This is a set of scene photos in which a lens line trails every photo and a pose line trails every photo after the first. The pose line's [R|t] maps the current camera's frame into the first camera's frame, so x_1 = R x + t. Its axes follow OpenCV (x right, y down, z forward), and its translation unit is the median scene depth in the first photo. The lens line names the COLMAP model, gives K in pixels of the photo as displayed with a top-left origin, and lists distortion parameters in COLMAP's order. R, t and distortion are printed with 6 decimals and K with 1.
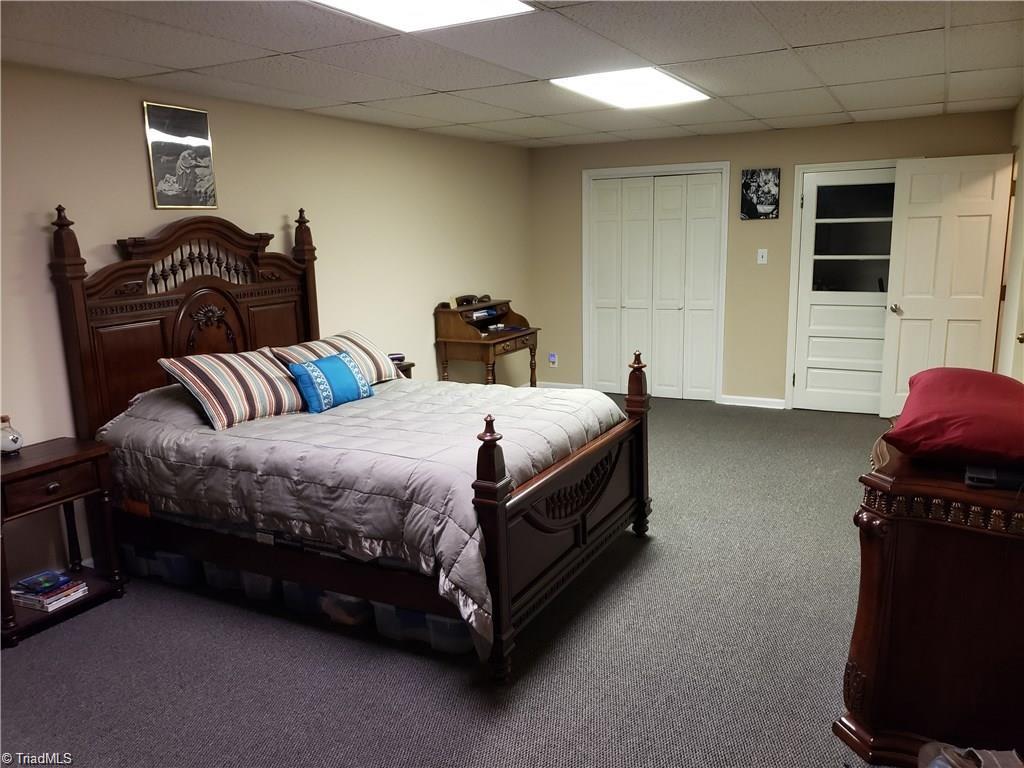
lens RADIAL K [[809.7, 0, 512.0], [0, 809.7, 384.0], [0, 0, 1]] dist [0.037314, 0.002874]
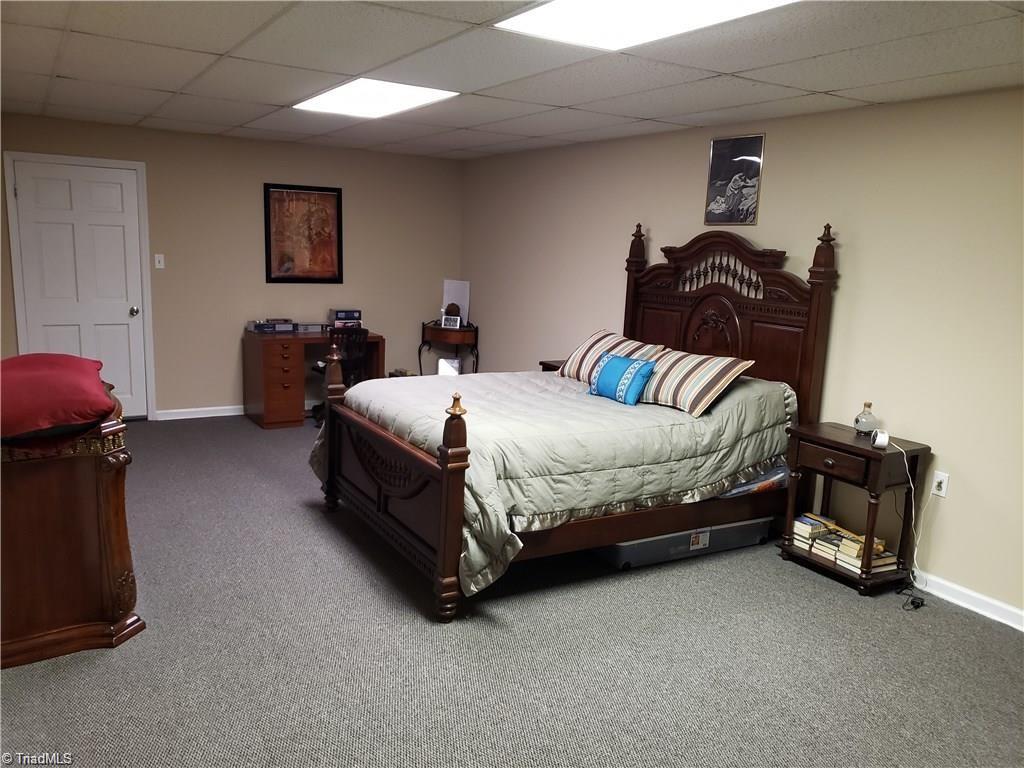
lens RADIAL K [[809.7, 0, 512.0], [0, 809.7, 384.0], [0, 0, 1]] dist [0.037314, 0.002874]
pose [[-0.516782, 0.166357, -0.839798, 0.765991], [-0.188269, 0.934843, 0.301039, -0.293004], [0.835159, 0.313679, -0.451790, 1.335969]]
